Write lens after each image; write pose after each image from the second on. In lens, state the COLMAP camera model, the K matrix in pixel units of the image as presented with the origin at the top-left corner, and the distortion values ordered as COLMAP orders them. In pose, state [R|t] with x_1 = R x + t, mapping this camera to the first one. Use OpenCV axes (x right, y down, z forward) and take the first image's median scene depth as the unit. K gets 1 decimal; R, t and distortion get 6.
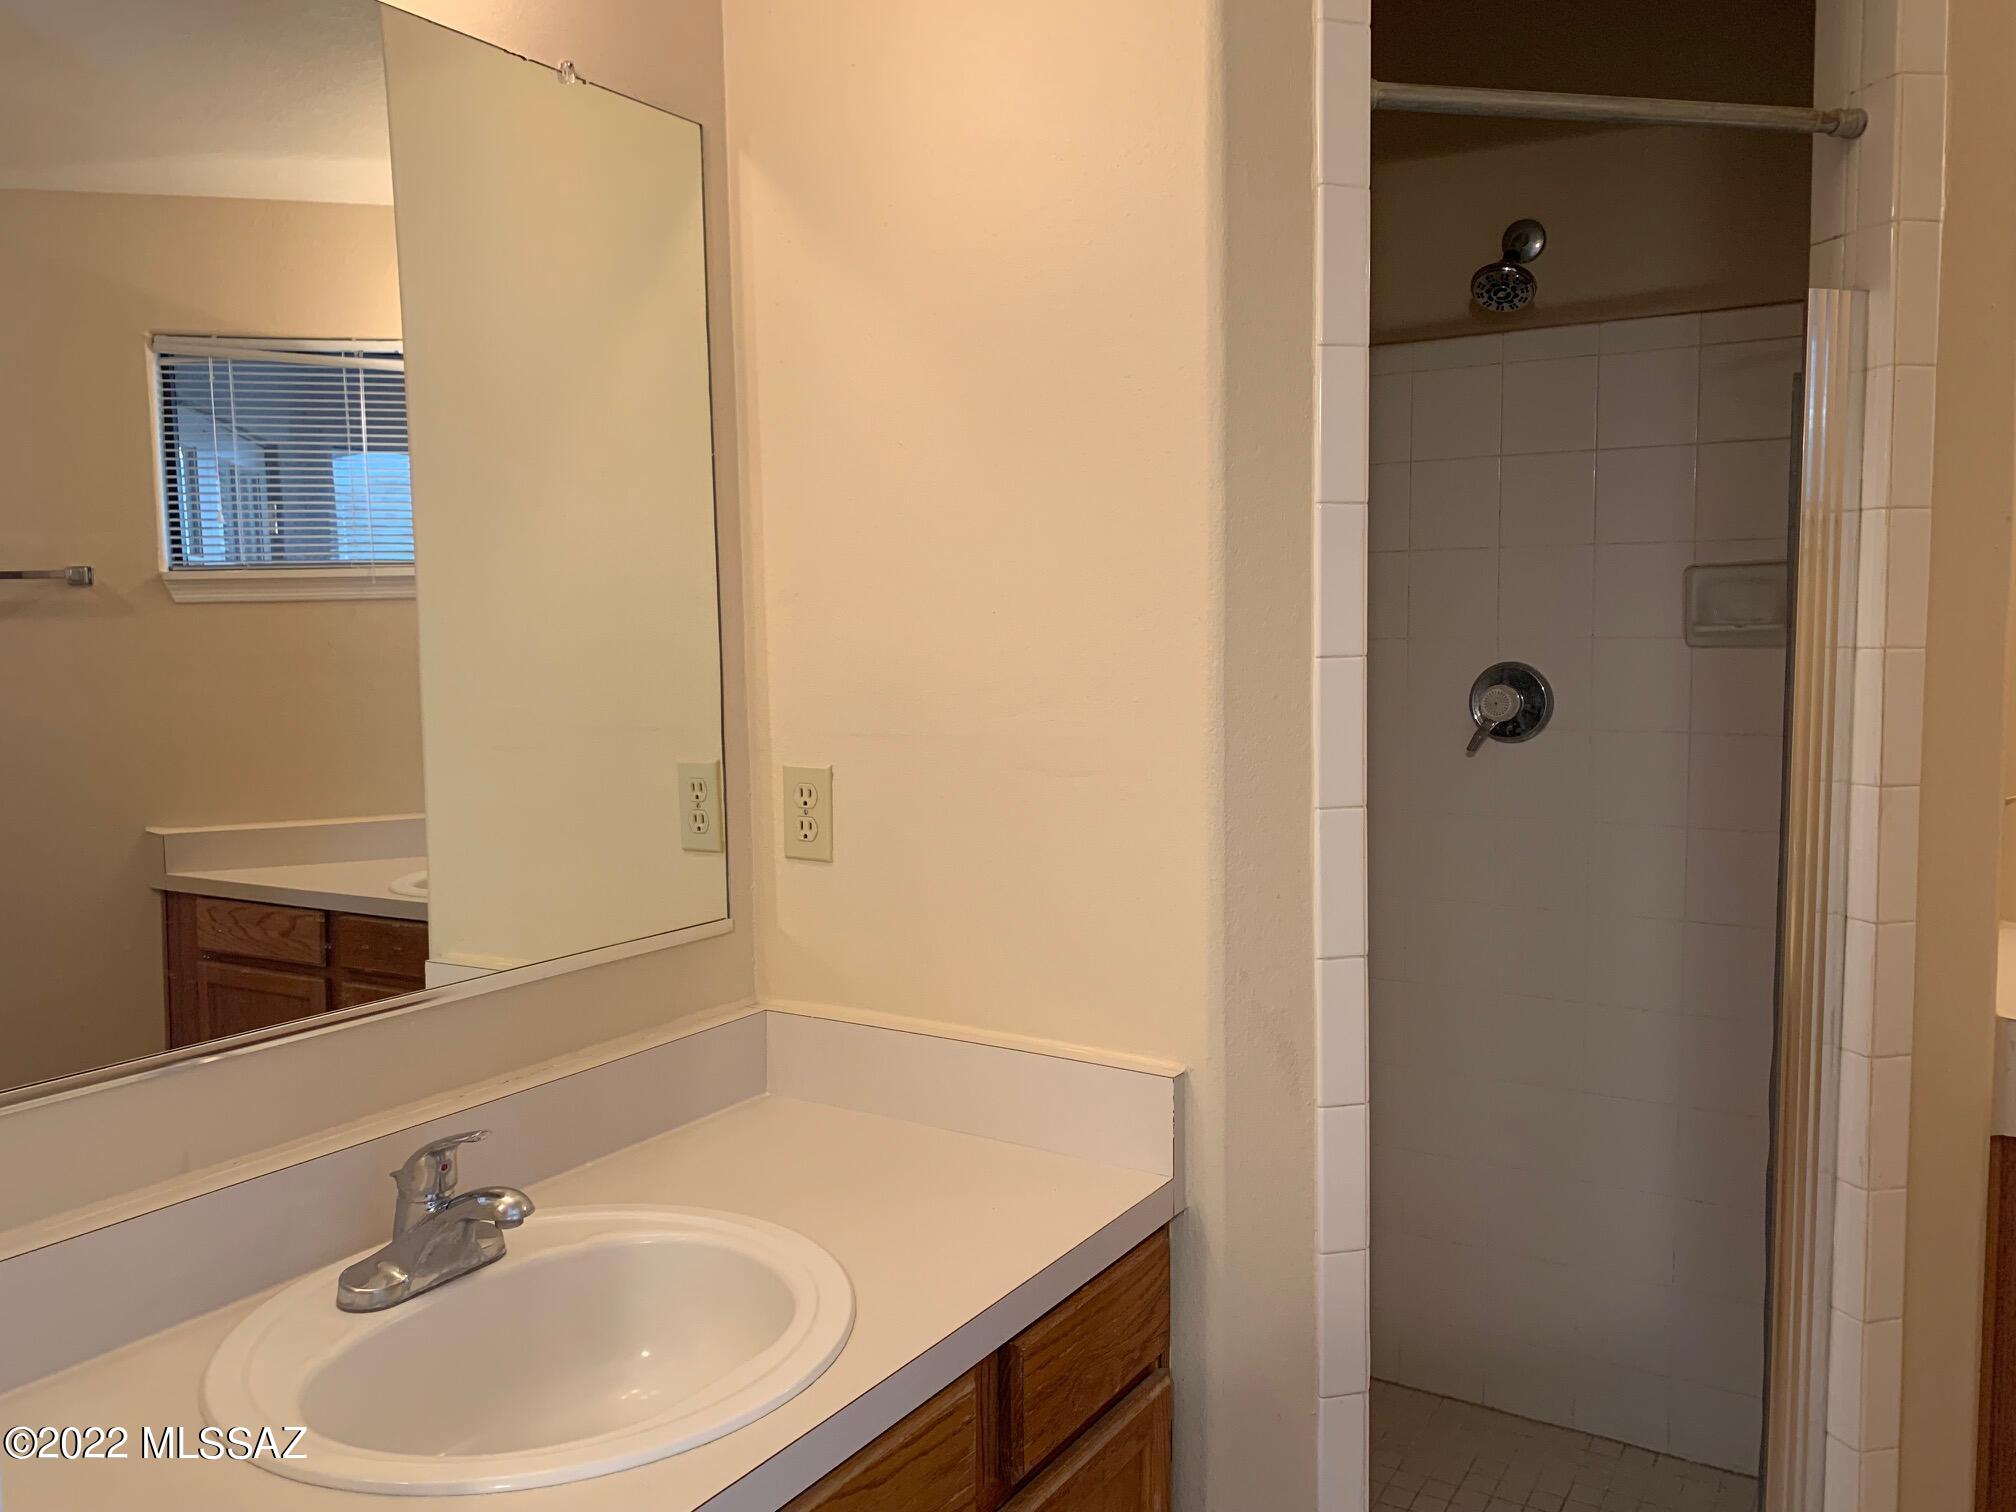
lens RADIAL K [[1552.6, 0, 1017.0], [0, 1552.6, 744.0], [0, 0, 1]] dist [0.010846, 0.001125]
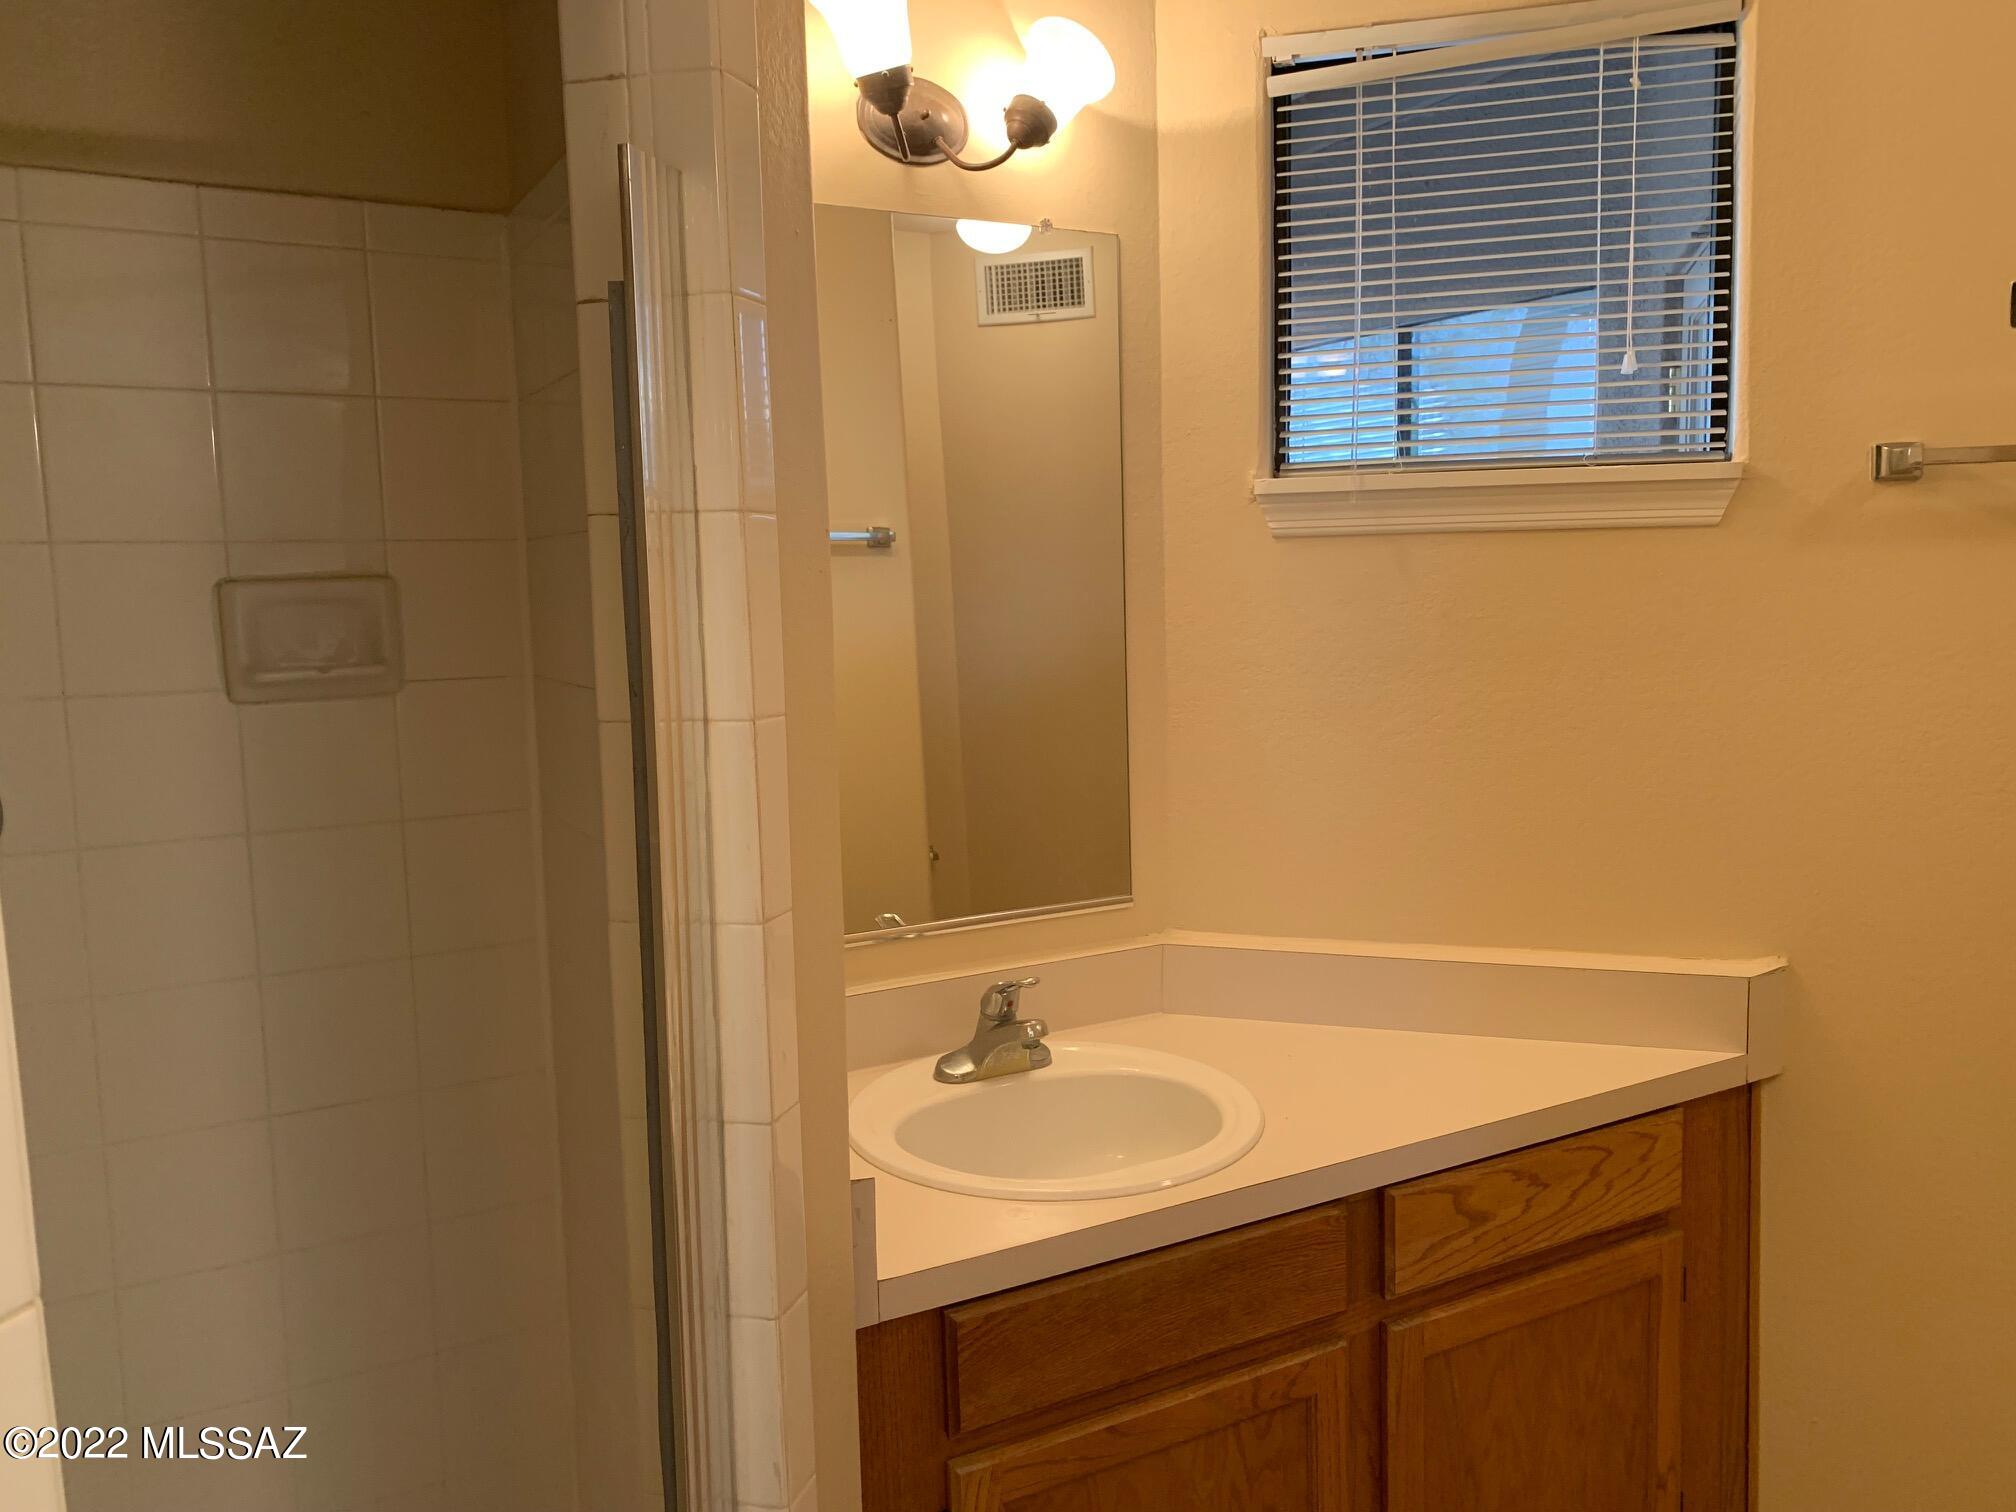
lens RADIAL K [[1552.6, 0, 1017.0], [0, 1552.6, 744.0], [0, 0, 1]] dist [0.010846, 0.001125]
pose [[0.484673, -0.093832, 0.869648, 0.030250], [0.086789, 0.994482, 0.058932, -0.078611], [-0.870379, 0.046913, 0.490142, 0.558963]]
